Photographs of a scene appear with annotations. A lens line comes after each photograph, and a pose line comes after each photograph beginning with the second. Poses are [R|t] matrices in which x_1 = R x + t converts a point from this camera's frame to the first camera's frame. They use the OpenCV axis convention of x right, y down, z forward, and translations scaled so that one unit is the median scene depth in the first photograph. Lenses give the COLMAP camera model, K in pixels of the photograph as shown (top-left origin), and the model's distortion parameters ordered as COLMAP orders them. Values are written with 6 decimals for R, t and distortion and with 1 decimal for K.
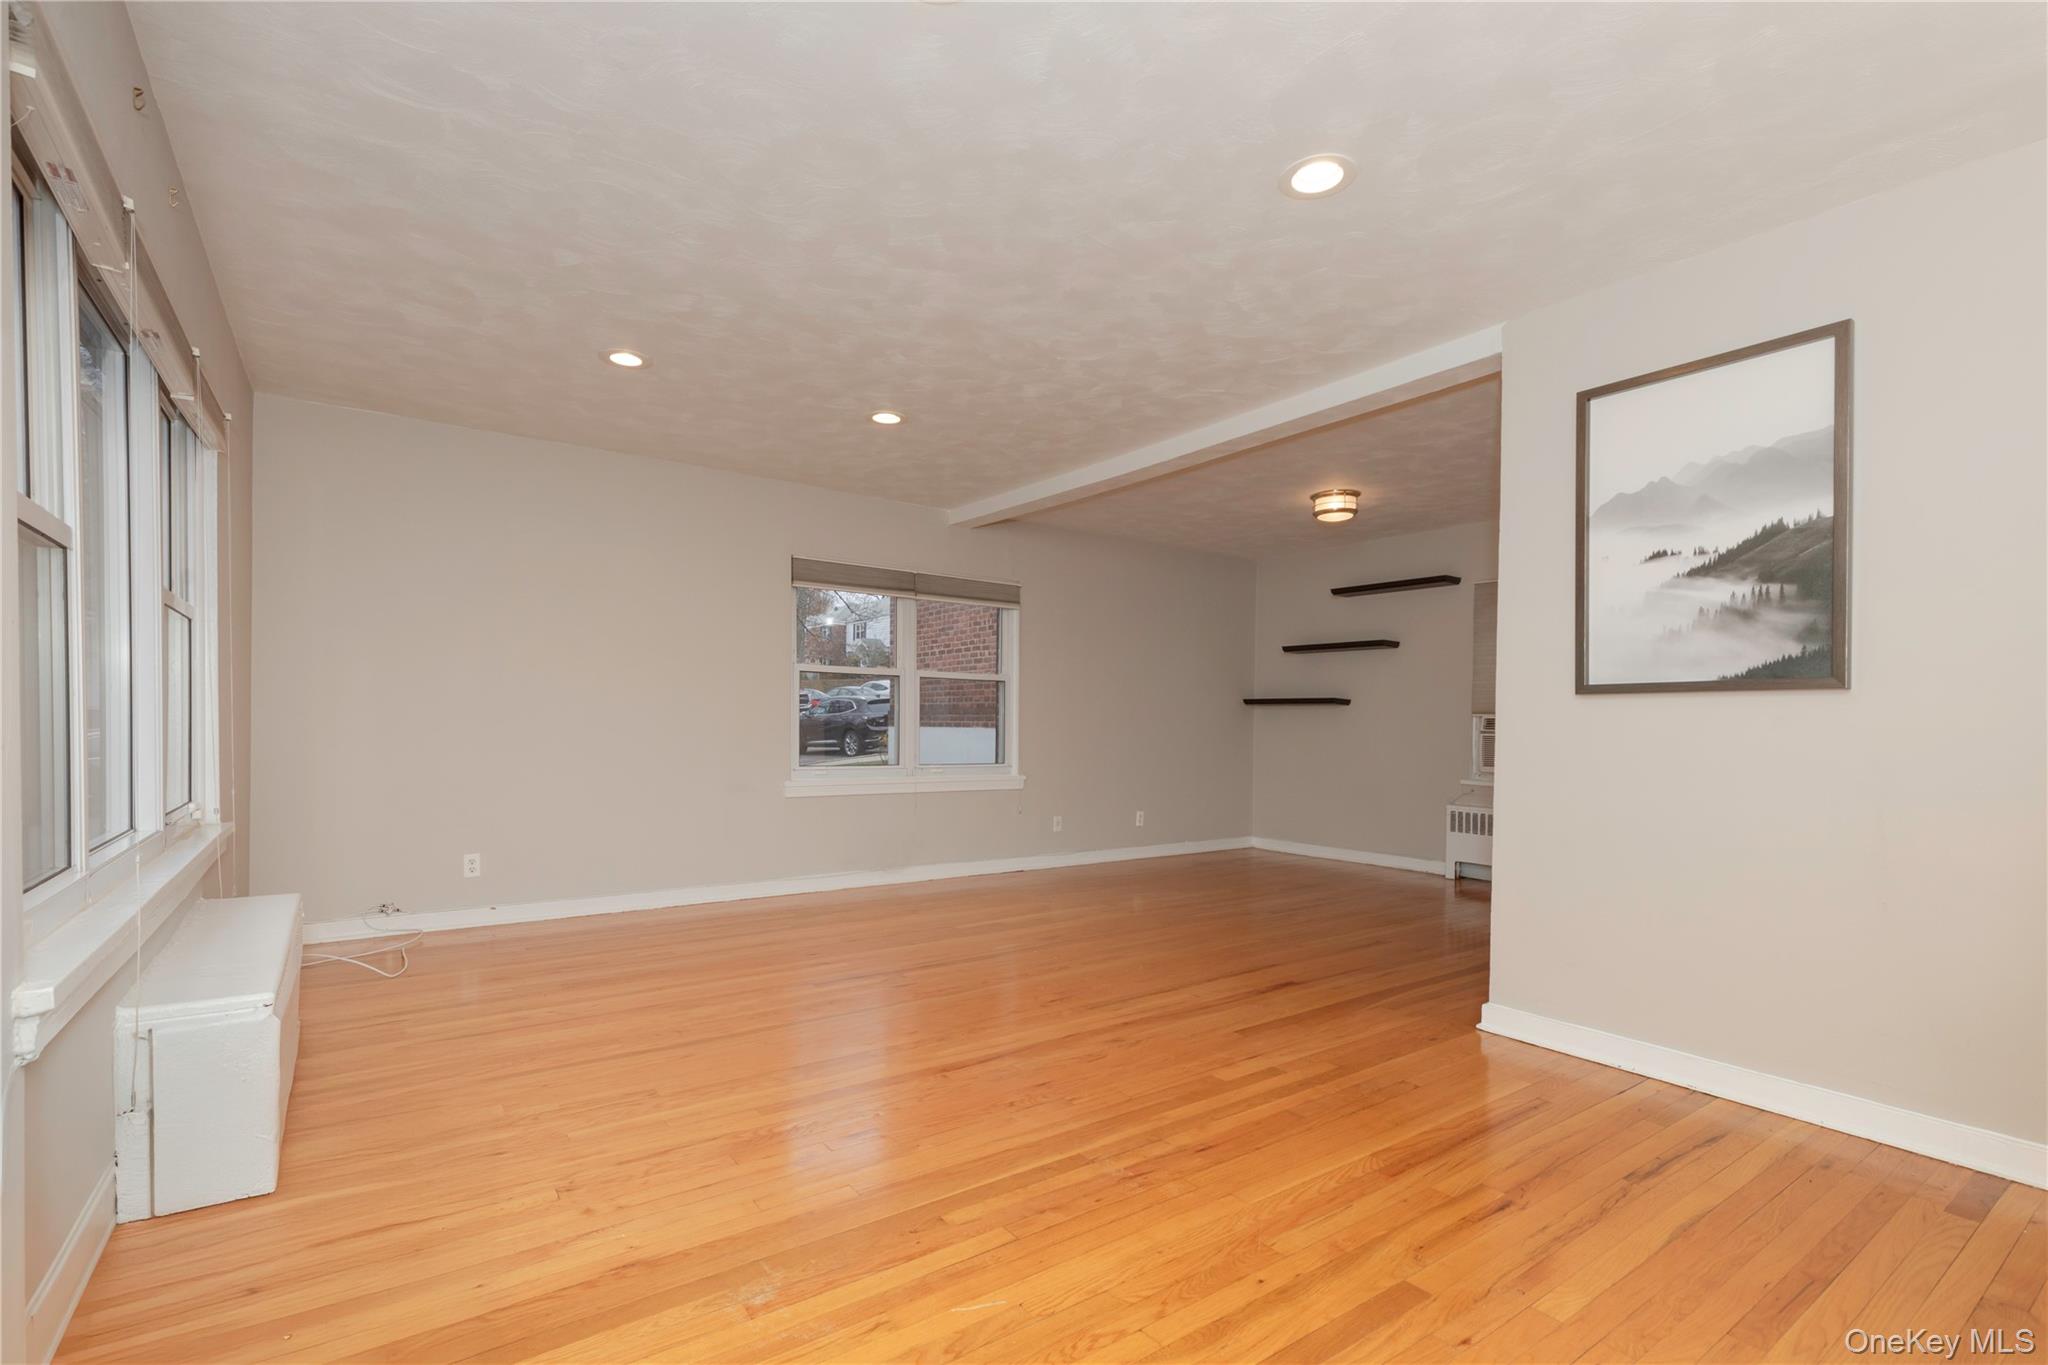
lens RADIAL K [[937.6, 0, 1017.2], [0, 937.6, 738.6], [0, 0, 1]] dist [-0.000793, -0.000121]
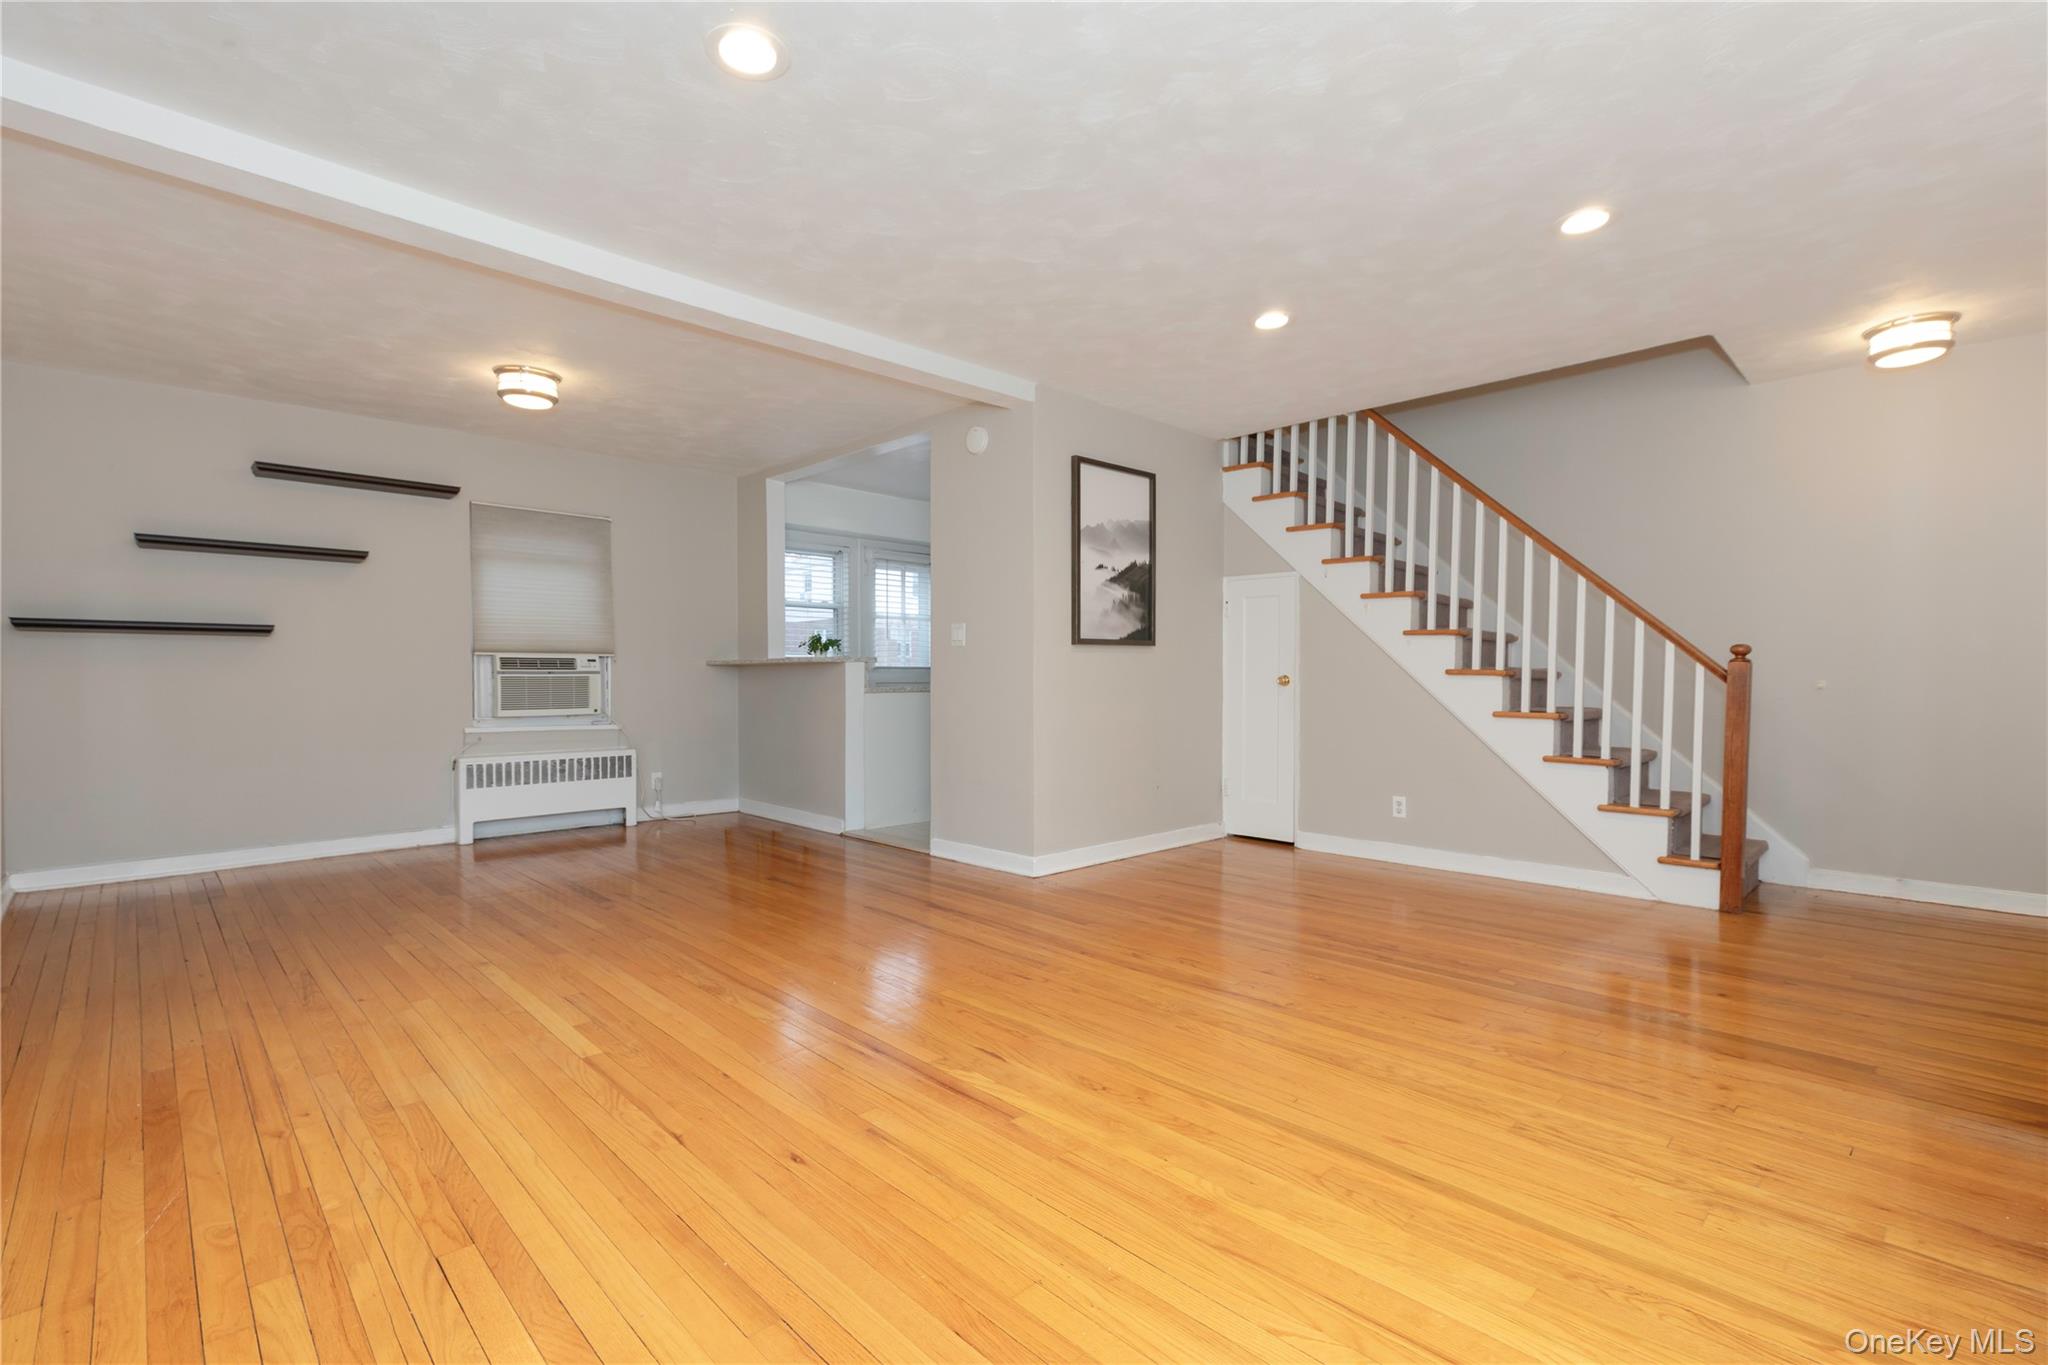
lens RADIAL K [[925.0, 0, 1014.8], [0, 925.0, 688.4], [0, 0, 1]] dist [0.003123, 0.000597]
pose [[-0.153172, -0.024064, 0.987906, -1.002406], [0.016234, 0.999507, 0.026864, -0.016362], [-0.988066, 0.020152, -0.152706, 1.416722]]
